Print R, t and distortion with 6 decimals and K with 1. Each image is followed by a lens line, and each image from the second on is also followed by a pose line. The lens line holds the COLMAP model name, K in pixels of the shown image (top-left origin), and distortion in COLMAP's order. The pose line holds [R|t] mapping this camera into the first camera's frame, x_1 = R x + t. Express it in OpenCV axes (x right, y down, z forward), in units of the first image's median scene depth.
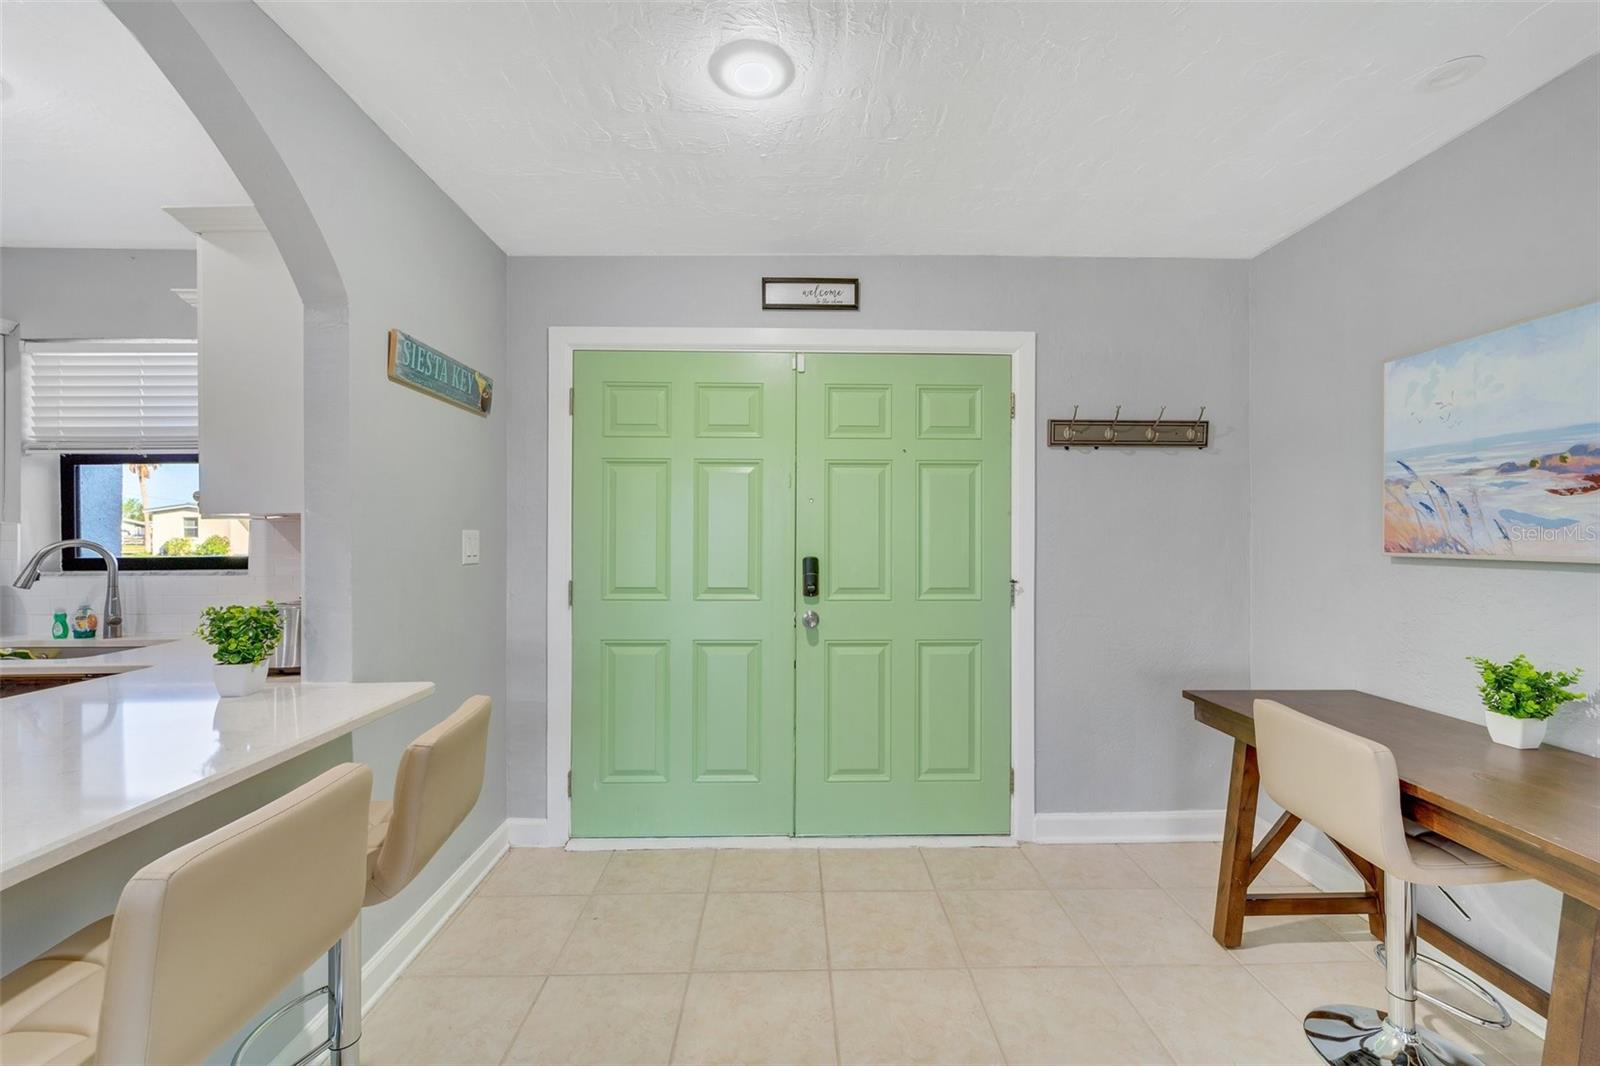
lens RADIAL K [[649.7, 0, 800.1], [0, 649.7, 537.0], [0, 0, 1]] dist [0.015242, -0.004662]
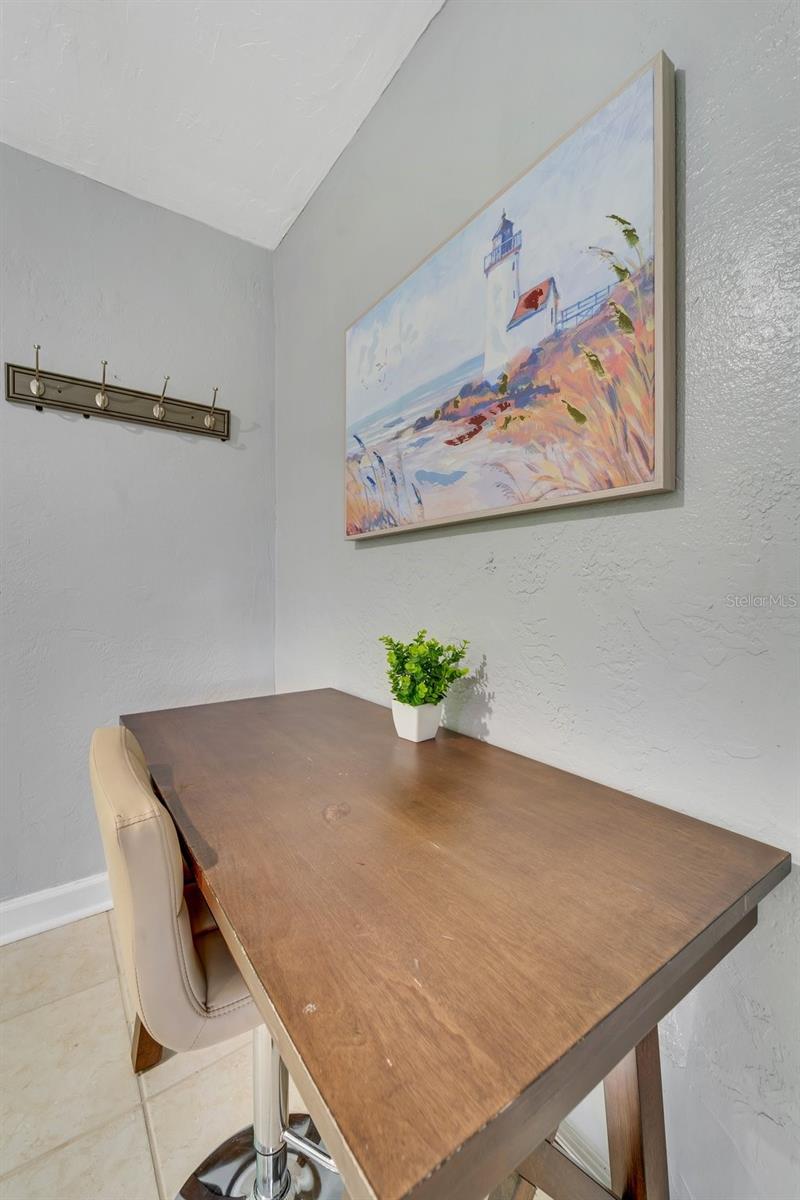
lens RADIAL K [[491.4, 0, 400.0], [0, 491.4, 600.0], [0, 0, 1]] dist [0.000811, 0.000045]
pose [[0.825425, -0.015423, 0.564301, 0.678553], [0.008049, 0.999847, 0.015554, 0.123644], [-0.564454, -0.008296, 0.825423, 0.467061]]
